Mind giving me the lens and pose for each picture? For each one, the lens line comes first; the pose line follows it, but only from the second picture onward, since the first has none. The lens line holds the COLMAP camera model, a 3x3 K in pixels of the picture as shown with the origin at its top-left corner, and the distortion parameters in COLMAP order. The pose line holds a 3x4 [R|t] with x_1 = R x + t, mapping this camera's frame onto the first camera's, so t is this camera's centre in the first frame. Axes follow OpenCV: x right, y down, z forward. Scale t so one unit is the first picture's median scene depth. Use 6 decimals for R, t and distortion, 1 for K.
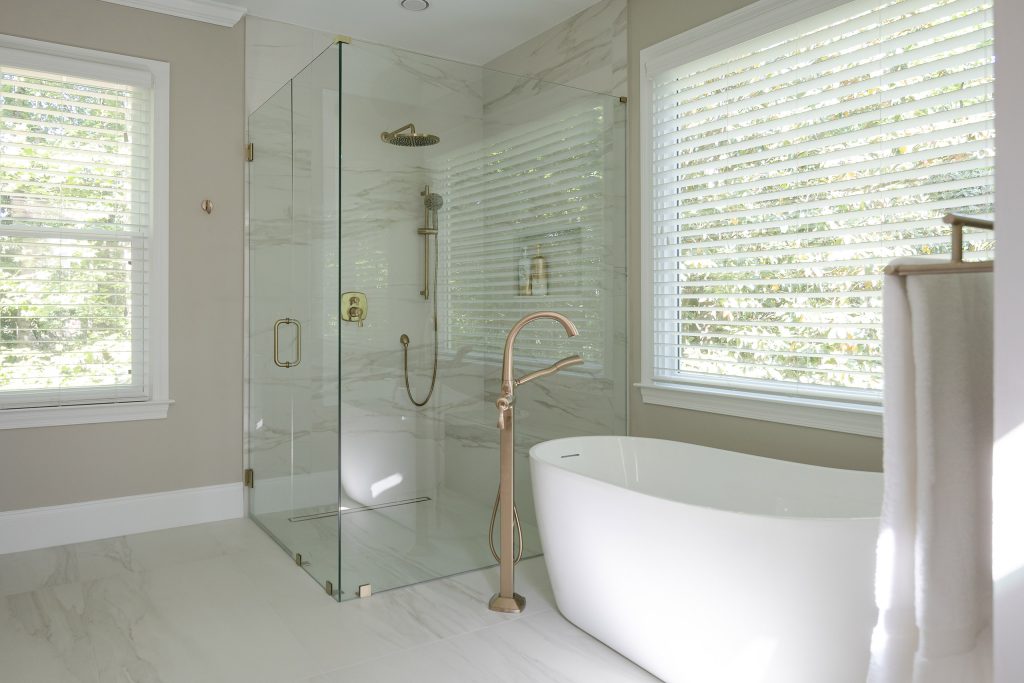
lens RADIAL K [[689.2, 0, 444.1], [0, 689.2, 312.4], [0, 0, 1]] dist [-0.010094, -0.003040]
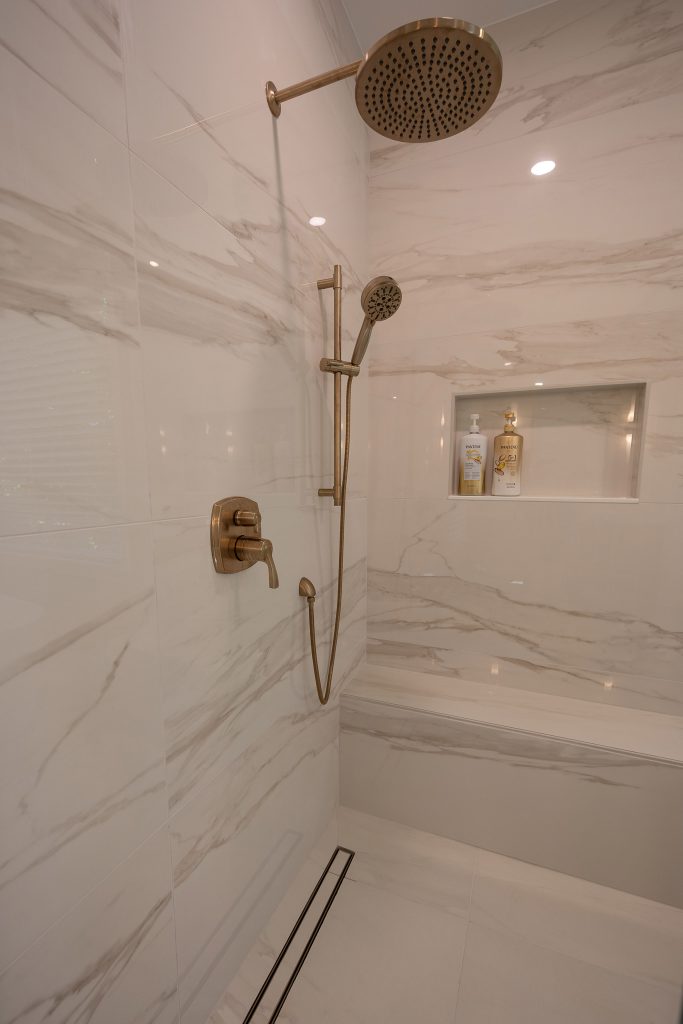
lens RADIAL K [[442.8, 0, 340.8], [0, 442.8, 539.3], [0, 0, 1]] dist [-0.000866, 0.000164]
pose [[0.799622, -0.074027, 0.595923, -0.251618], [0.000057, 0.992382, 0.123200, -0.041106], [-0.600503, -0.098479, 0.793535, 0.797377]]
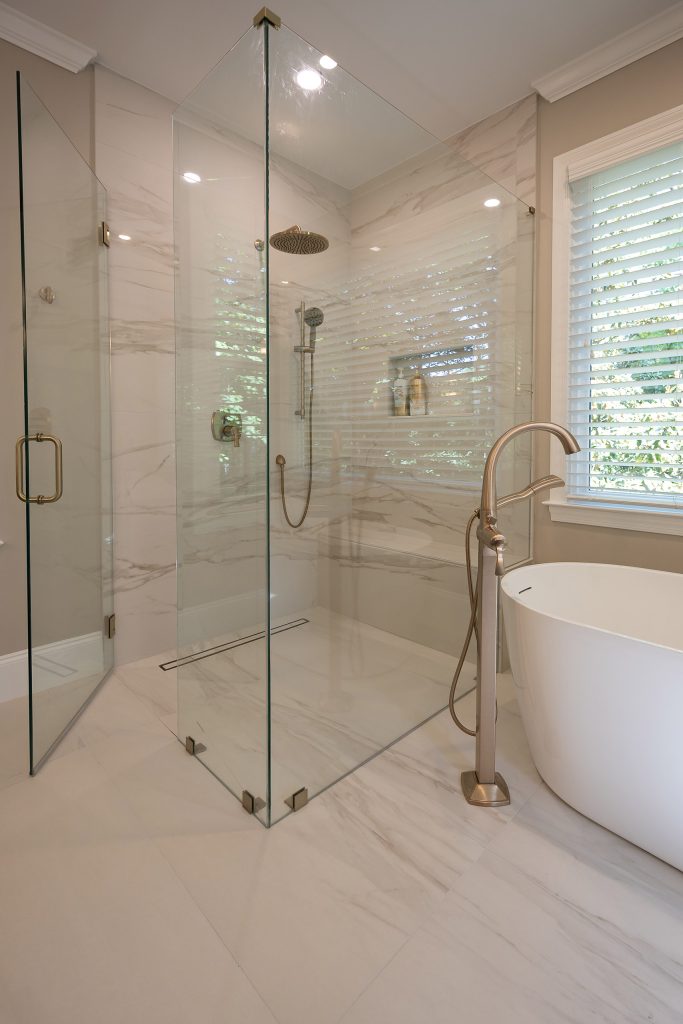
lens RADIAL K [[486.0, 0, 370.5], [0, 486.0, 457.0], [0, 0, 1]] dist [0.000842, -0.000149]
pose [[0.967278, -0.007753, 0.253601, -0.118667], [-0.000340, 0.999493, 0.031853, 0.014612], [-0.253720, -0.030897, 0.966784, 0.337547]]
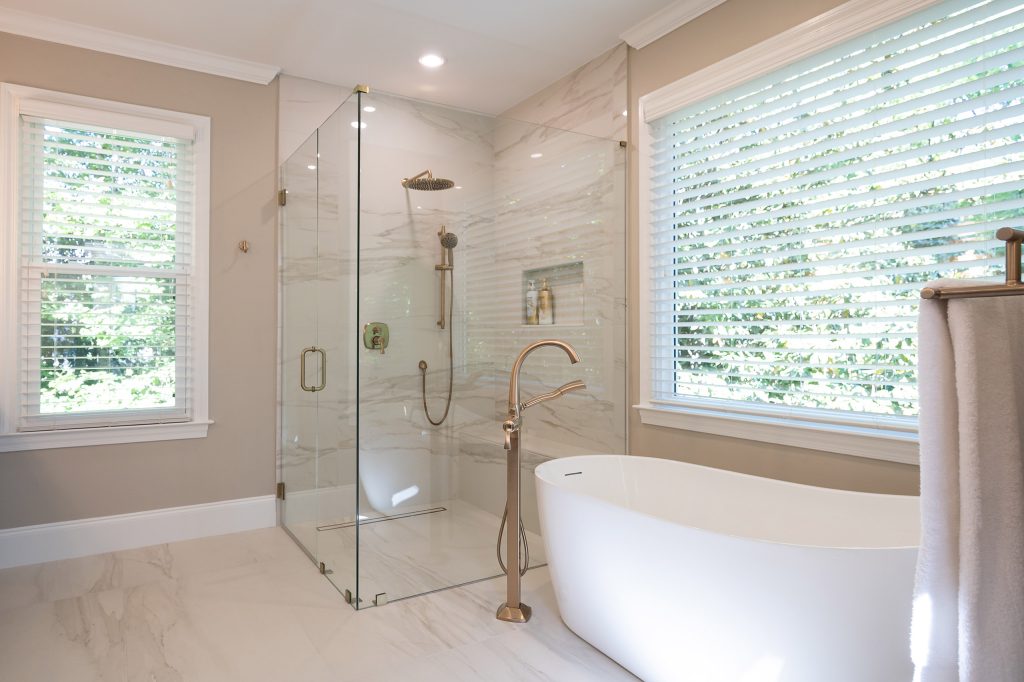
lens RADIAL K [[594.1, 0, 450.2], [0, 594.1, 339.5], [0, 0, 1]] dist [-0.006526, 0.000230]
pose [[0.999685, -0.001959, -0.025007, 0.011130], [0.001902, 0.999996, -0.002304, 0.000954], [0.025012, 0.002256, 0.999685, 0.052964]]
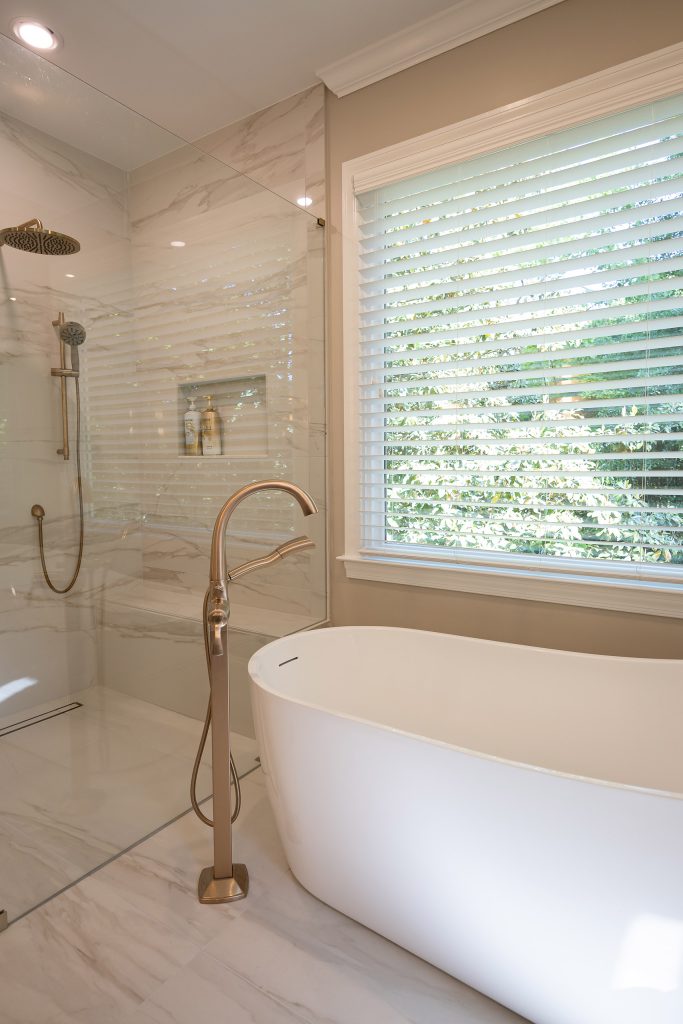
lens RADIAL K [[586.6, 0, 337.5], [0, 586.6, 512.9], [0, 0, 1]] dist [0.001853, -0.001821]
pose [[0.908144, -0.036547, 0.417059, -0.028811], [0.004854, 0.997034, 0.076803, -0.008879], [-0.418629, -0.067724, 0.905629, 0.280302]]
